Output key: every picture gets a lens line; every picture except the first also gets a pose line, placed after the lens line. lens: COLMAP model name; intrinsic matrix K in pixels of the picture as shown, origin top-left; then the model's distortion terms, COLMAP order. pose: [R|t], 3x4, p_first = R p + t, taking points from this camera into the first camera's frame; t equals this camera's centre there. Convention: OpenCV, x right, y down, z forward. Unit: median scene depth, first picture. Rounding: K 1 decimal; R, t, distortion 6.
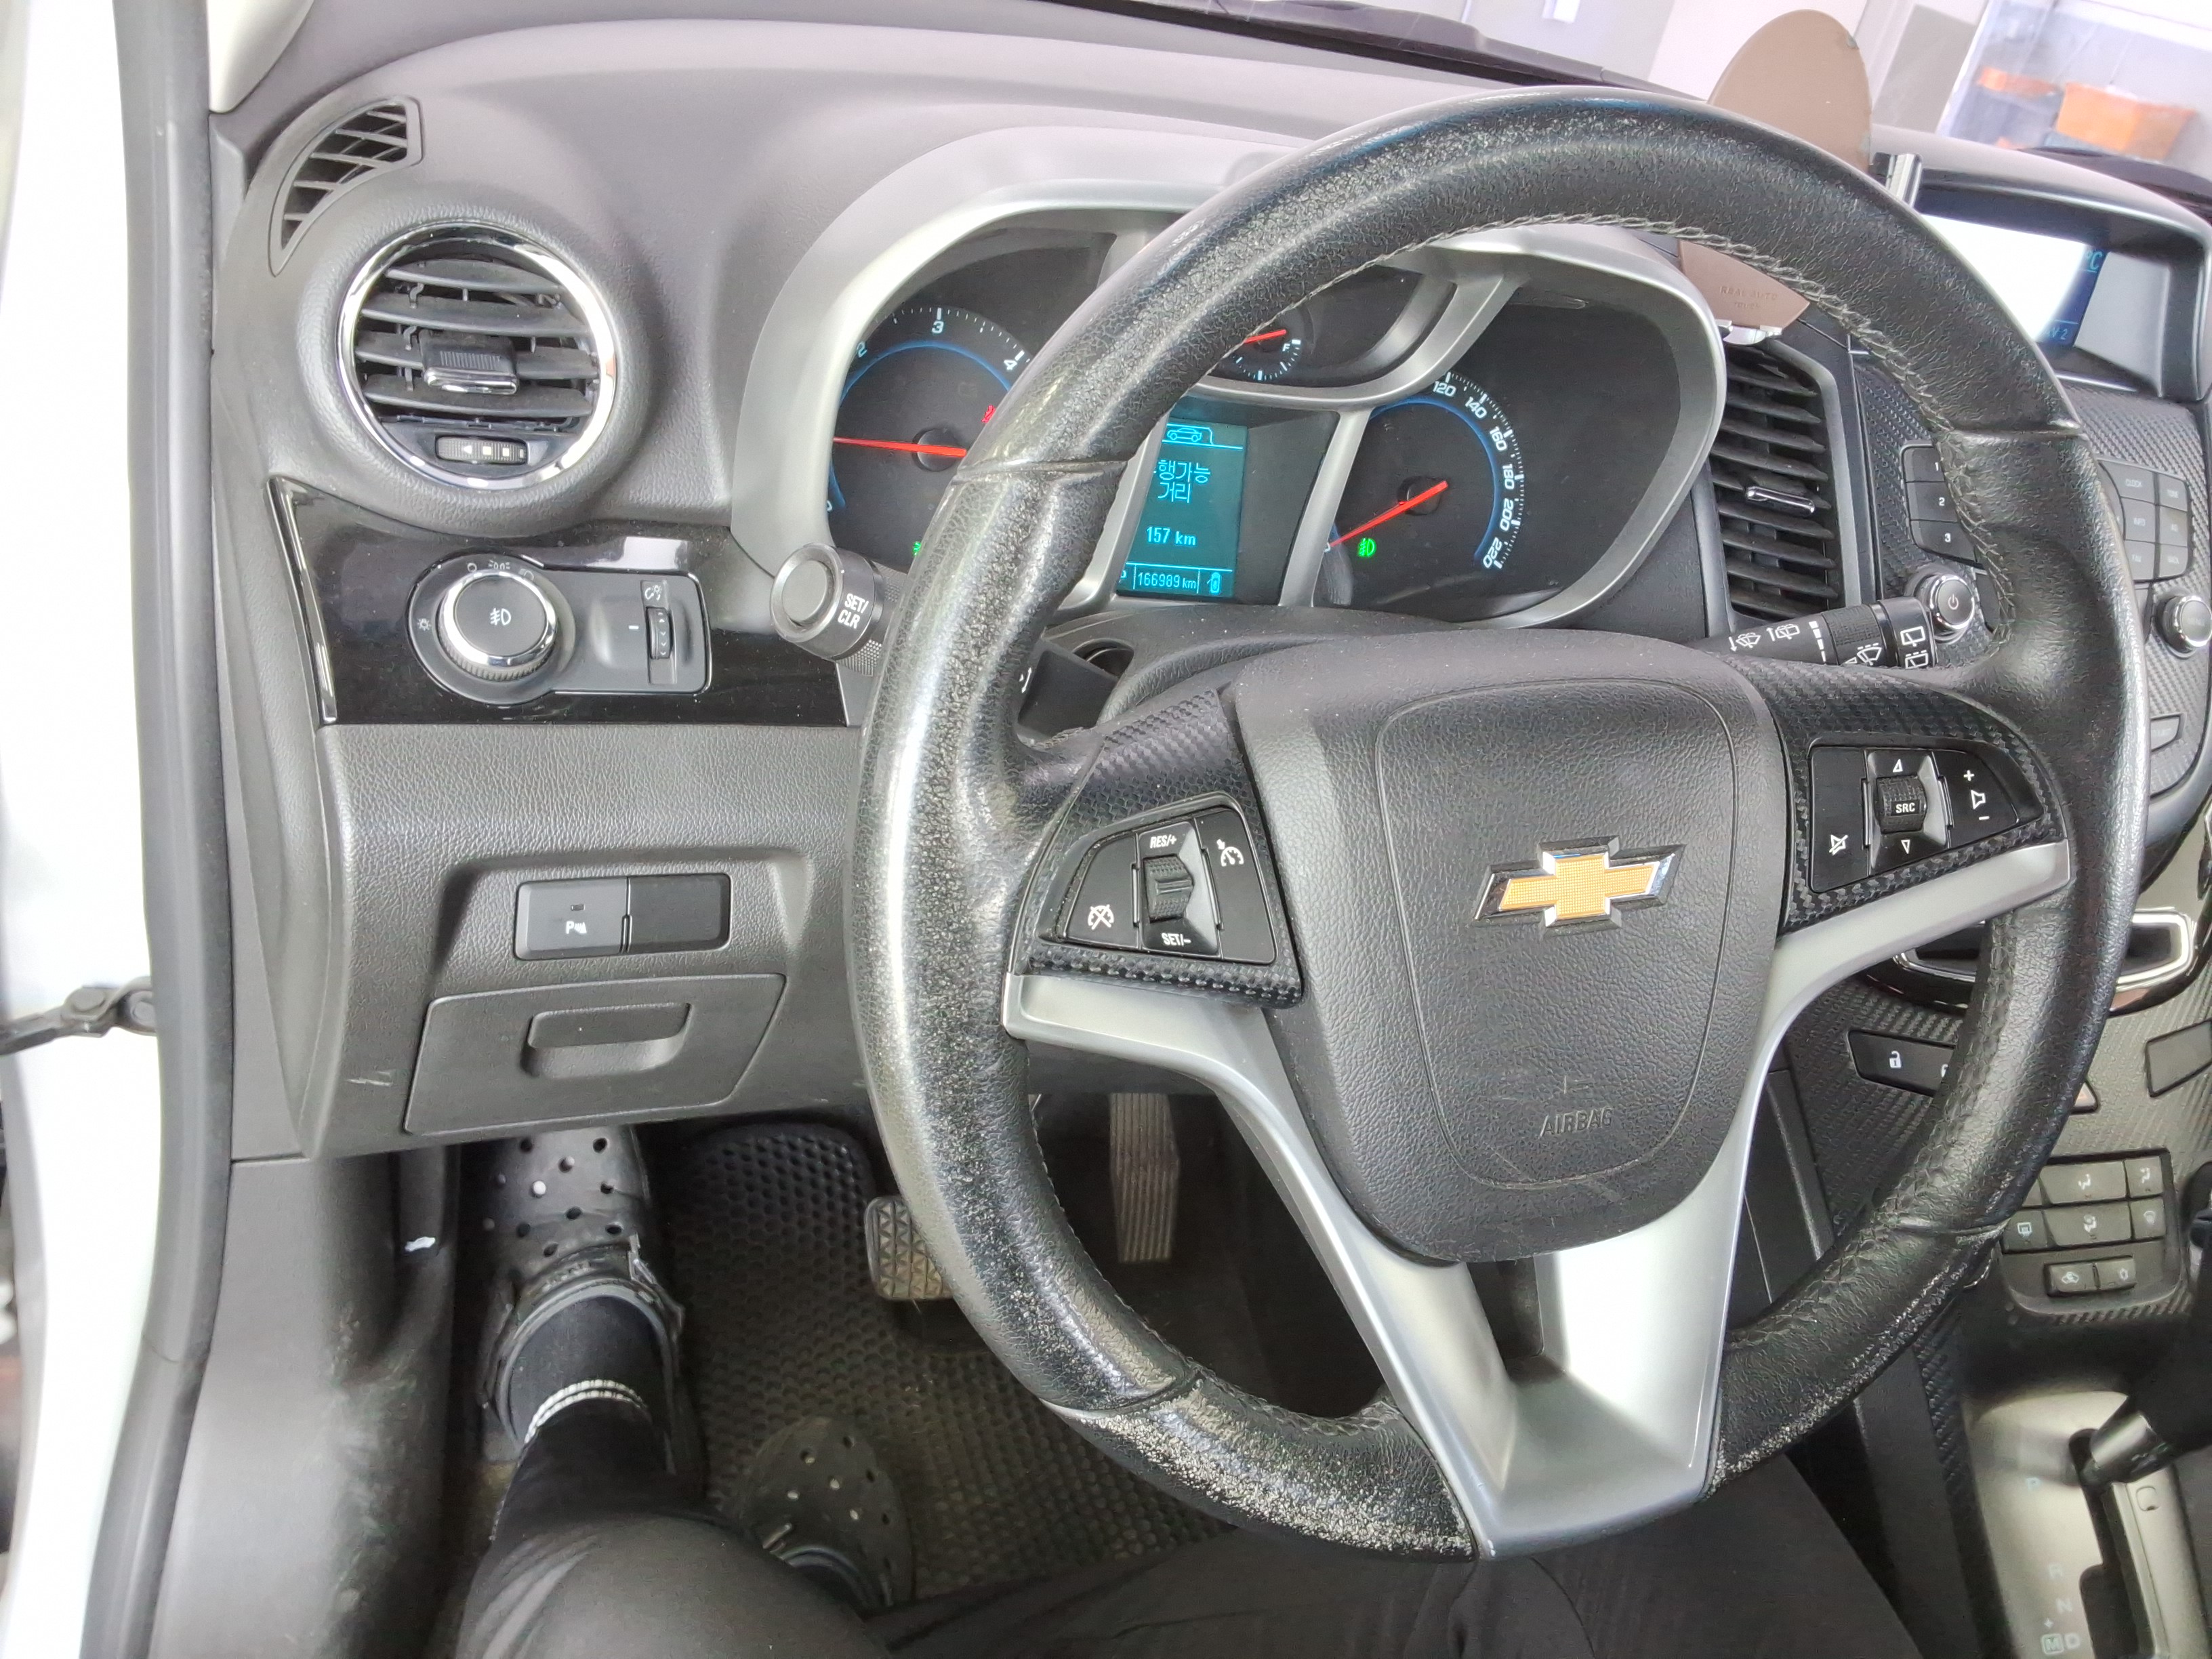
lens RADIAL K [[1756.4, 0, 1107.3], [0, 1756.4, 850.3], [0, 0, 1]] dist [0.136021, -0.204812]
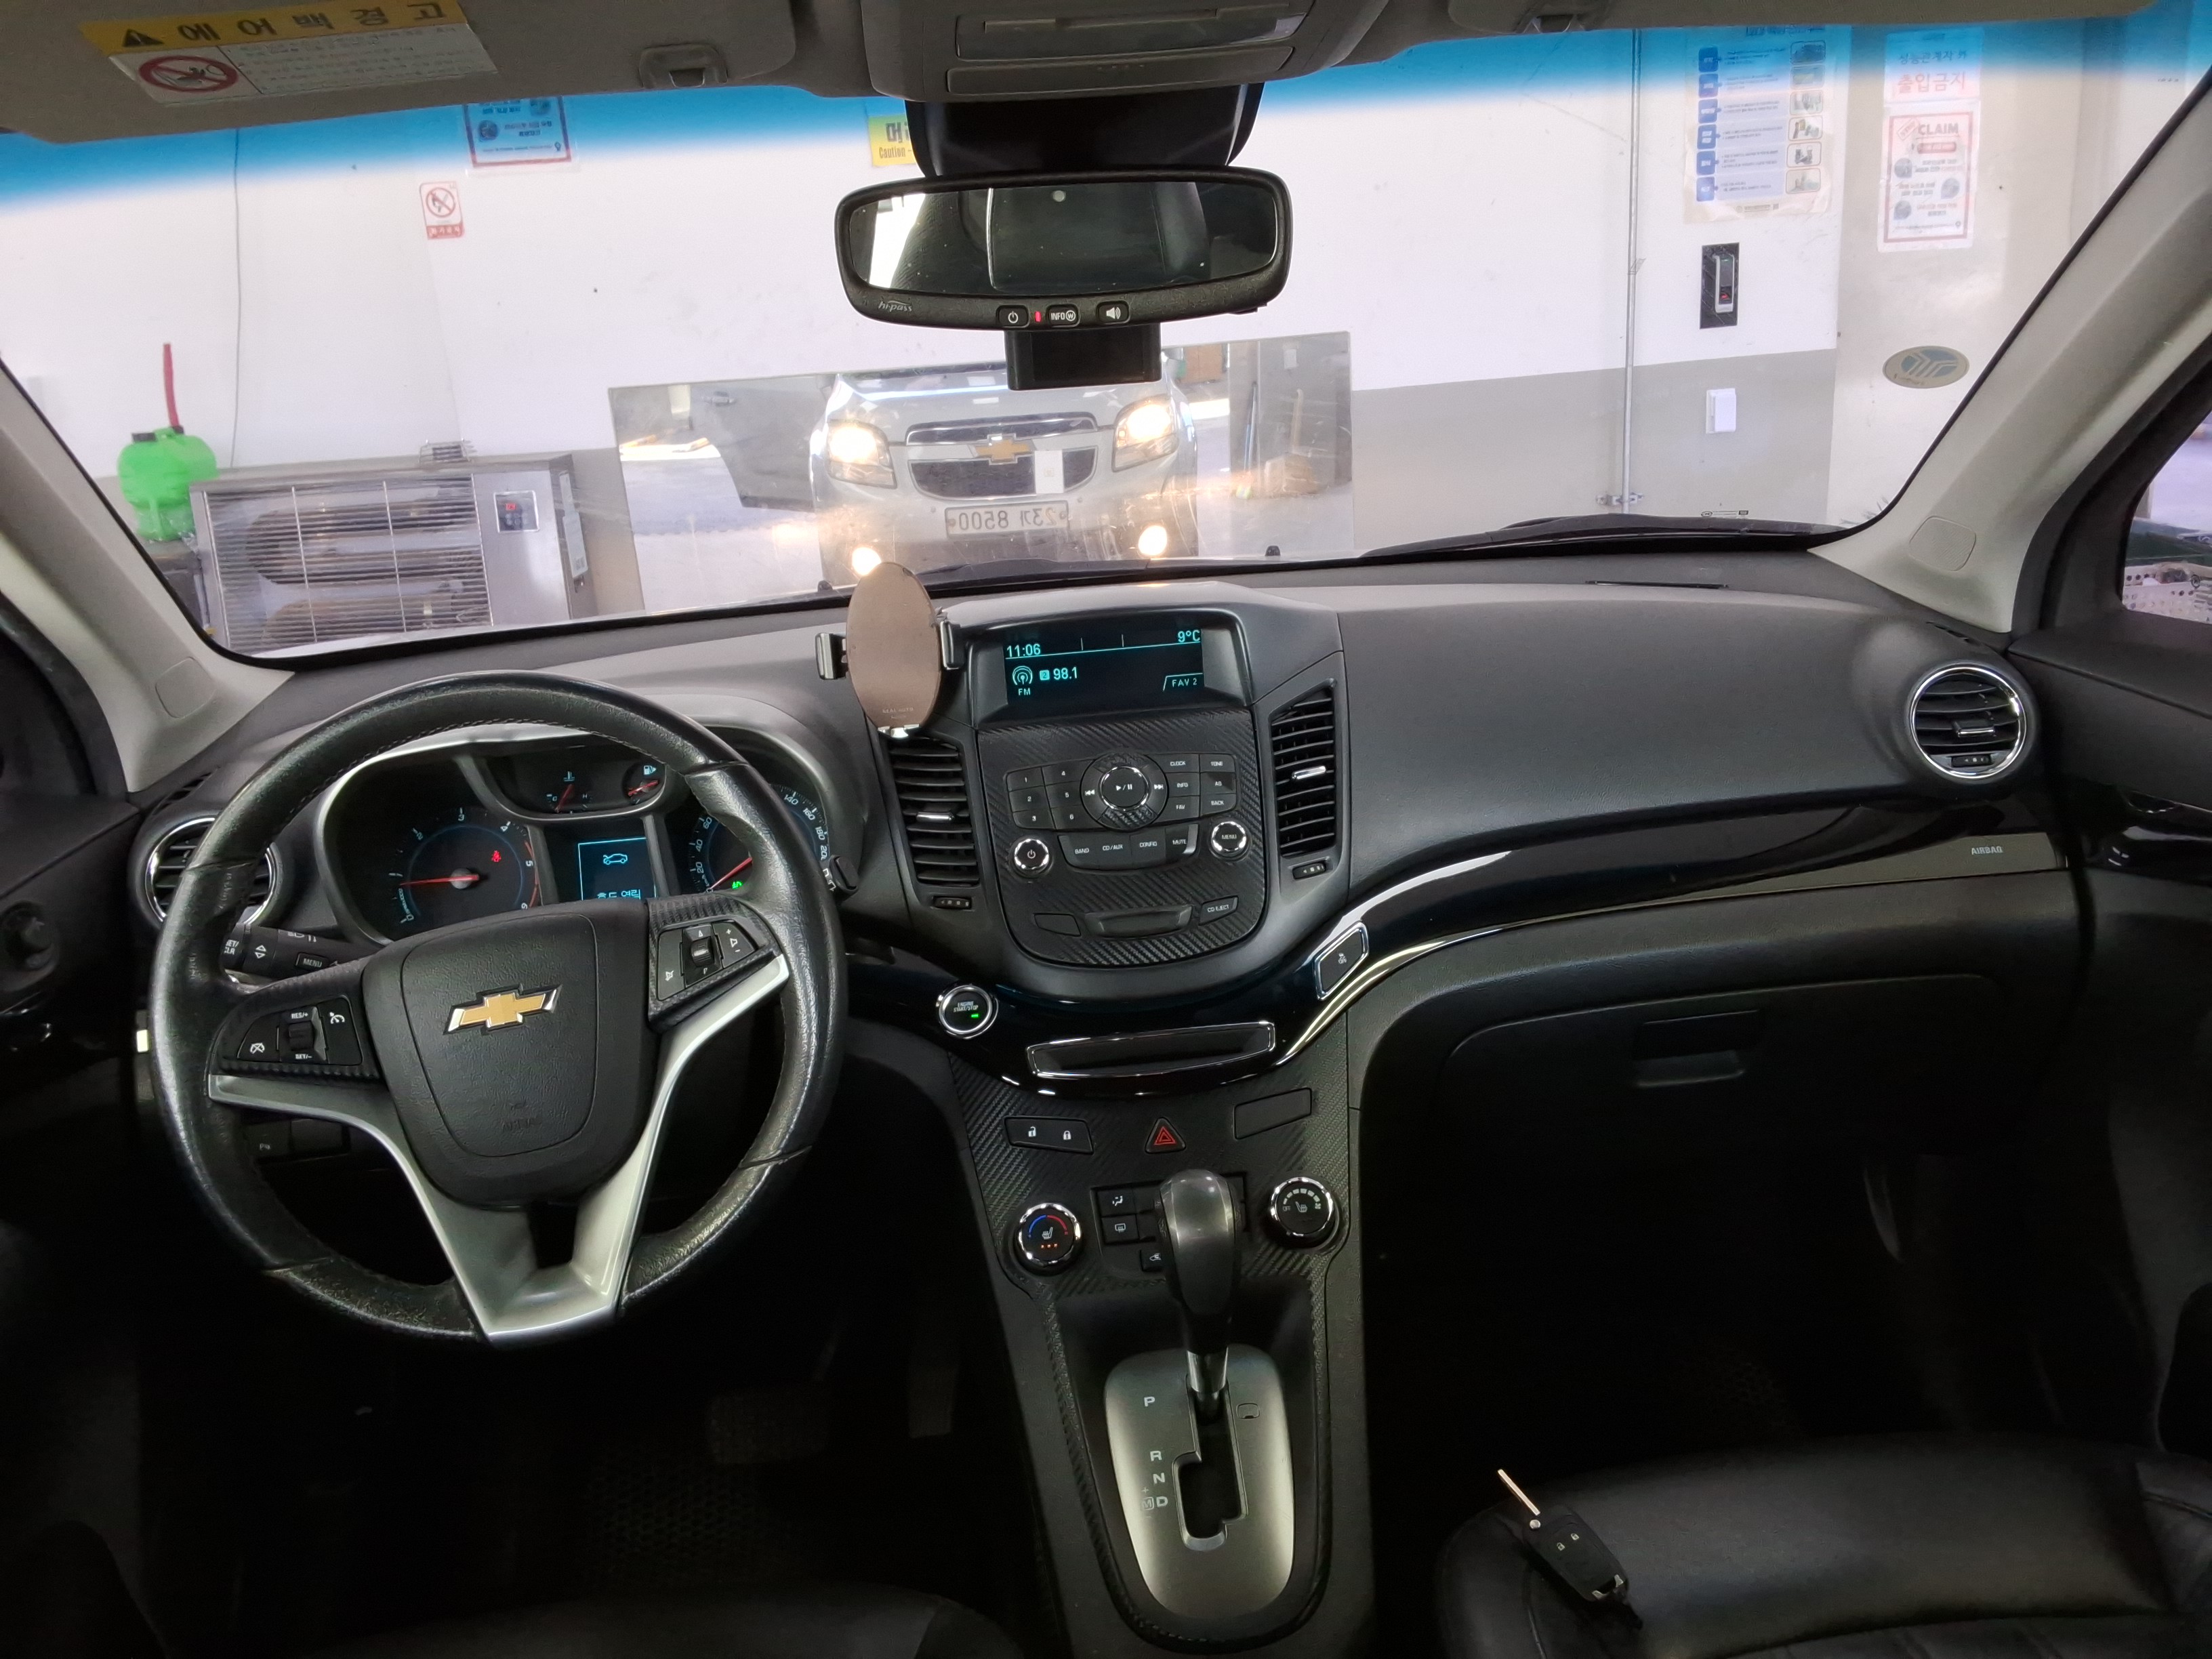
lens RADIAL K [[1756.4, 0, 1107.3], [0, 1756.4, 850.3], [0, 0, 1]] dist [0.136021, -0.204812]
pose [[0.945859, -0.193266, -0.260766, 0.975483], [0.118014, 0.953191, -0.278387, 0.327810], [0.302363, 0.232541, 0.924392, -0.510664]]
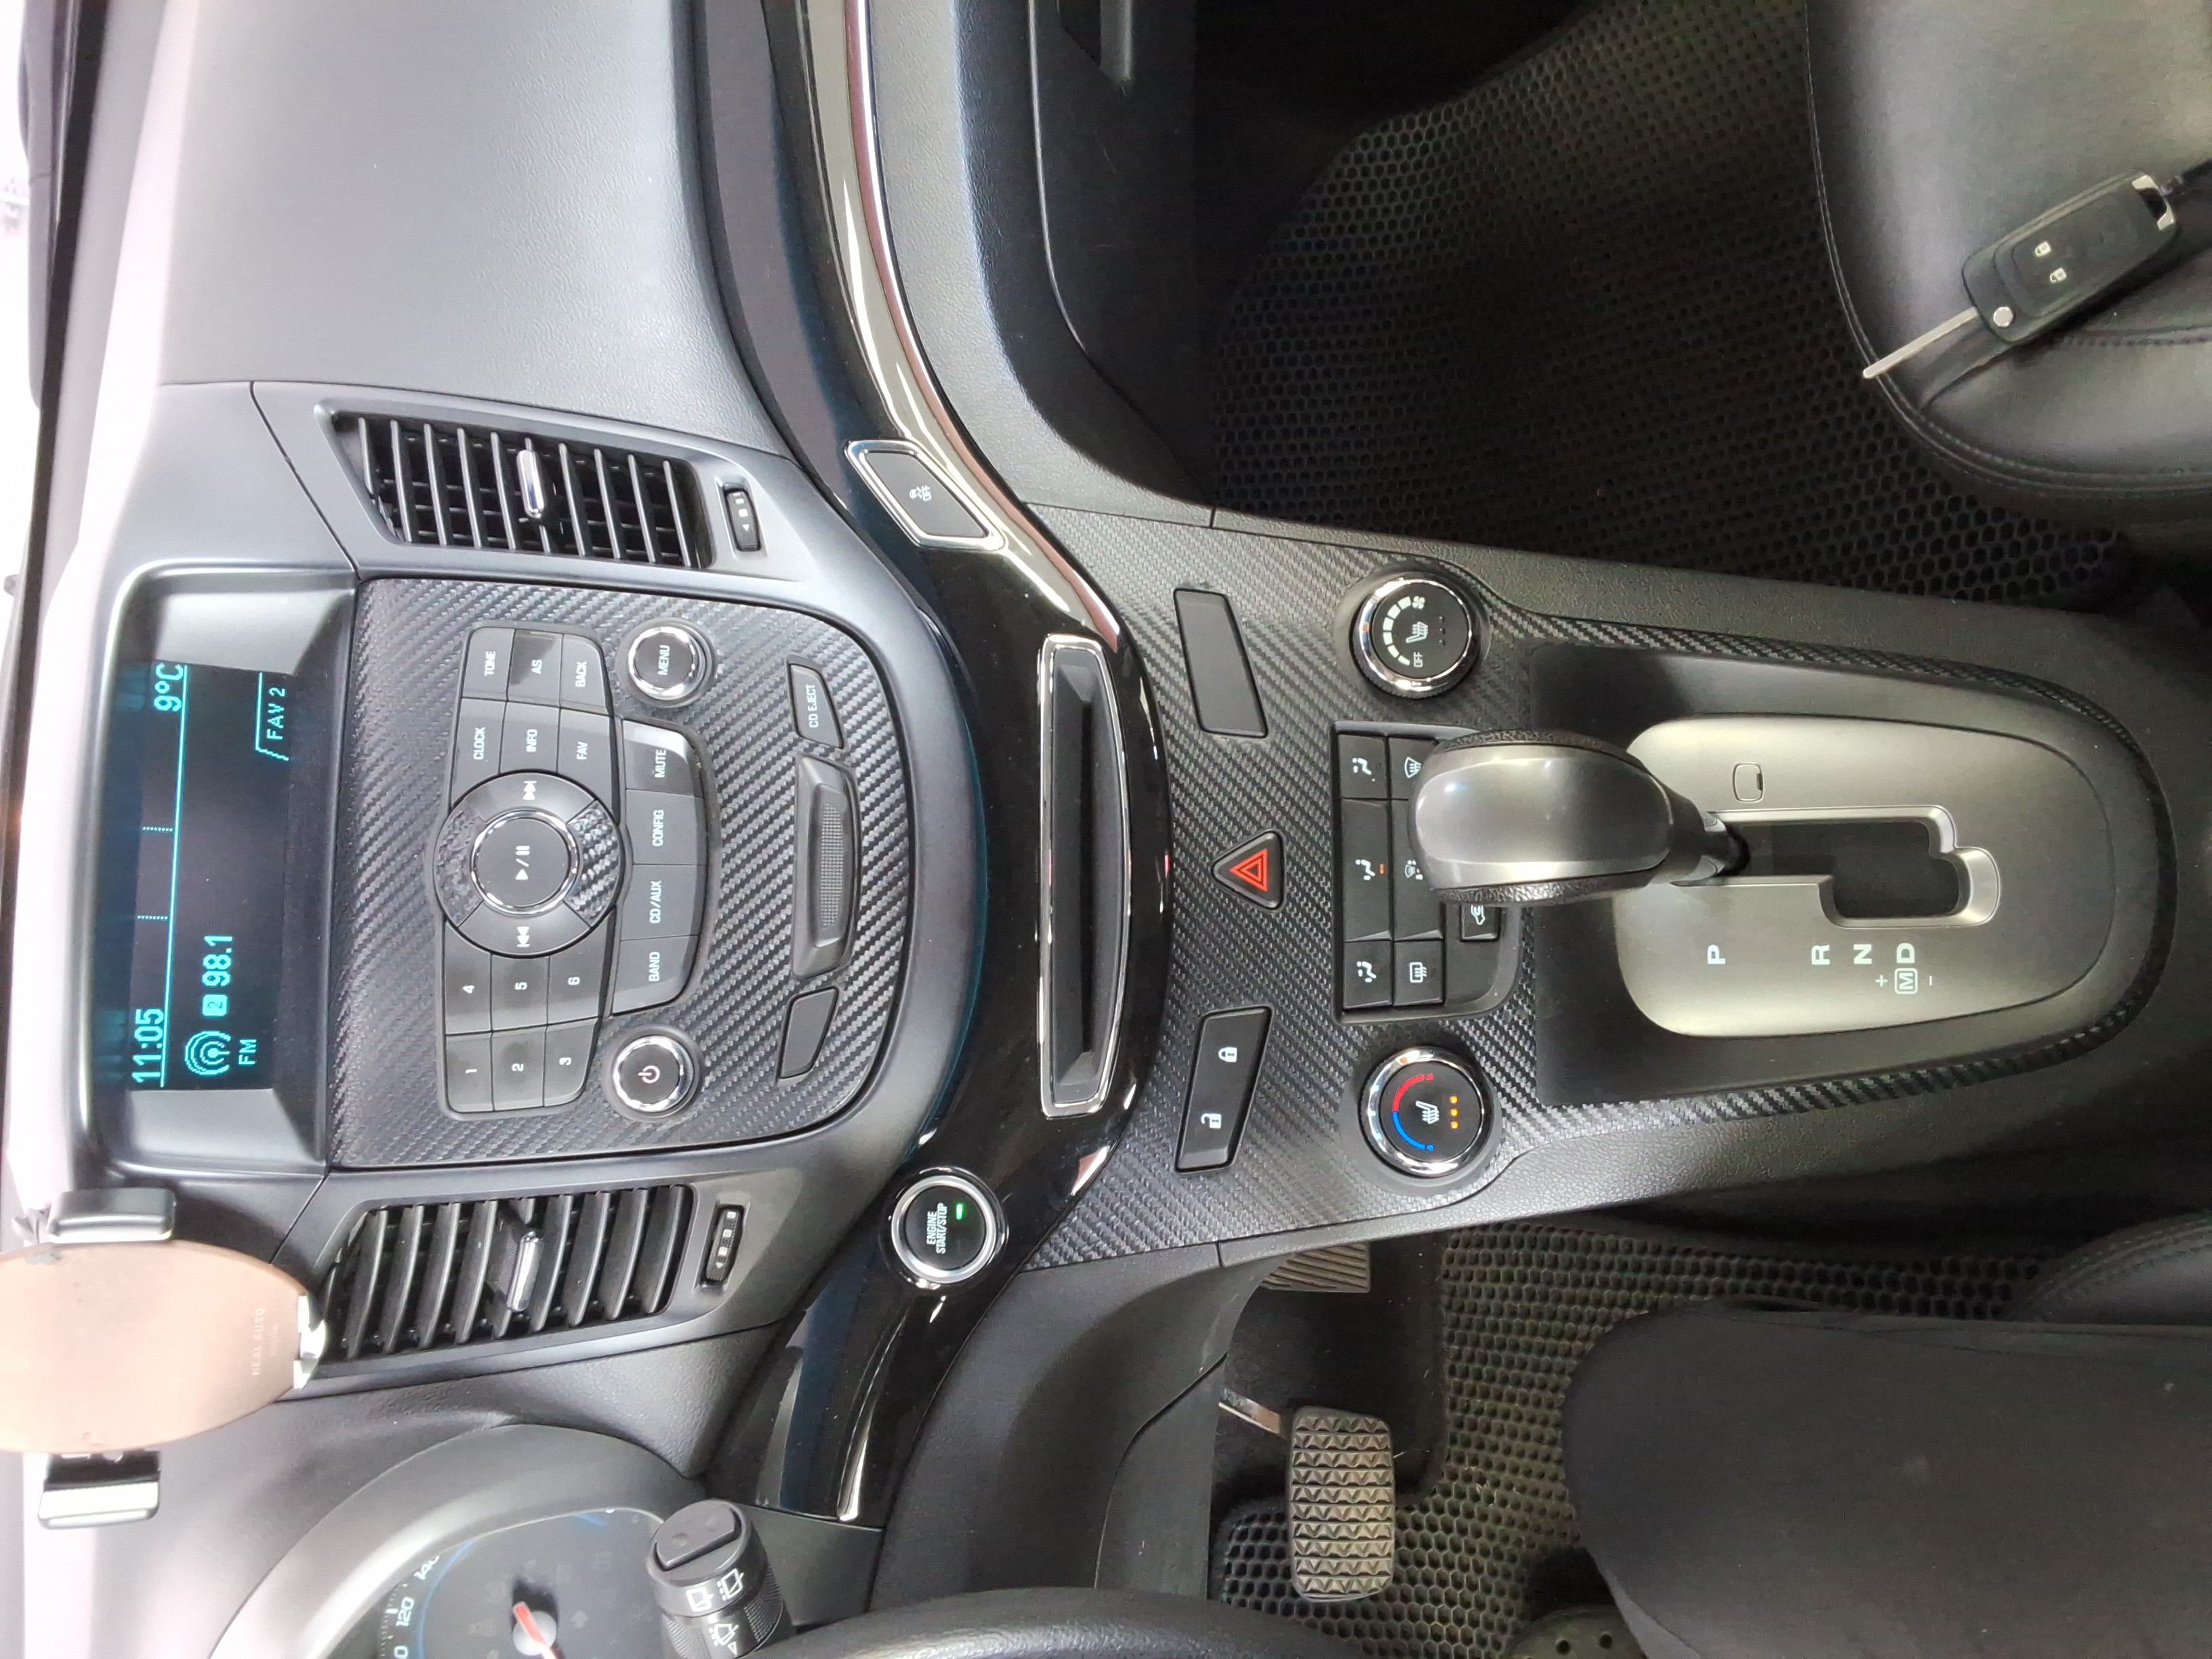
lens RADIAL K [[1756.4, 0, 1107.3], [0, 1756.4, 850.3], [0, 0, 1]] dist [0.136021, -0.204812]
pose [[0.025672, -0.973751, -0.226162, 0.755927], [0.993589, -0.000062, 0.113048, -0.025913], [-0.110095, -0.227614, 0.967508, 0.235789]]
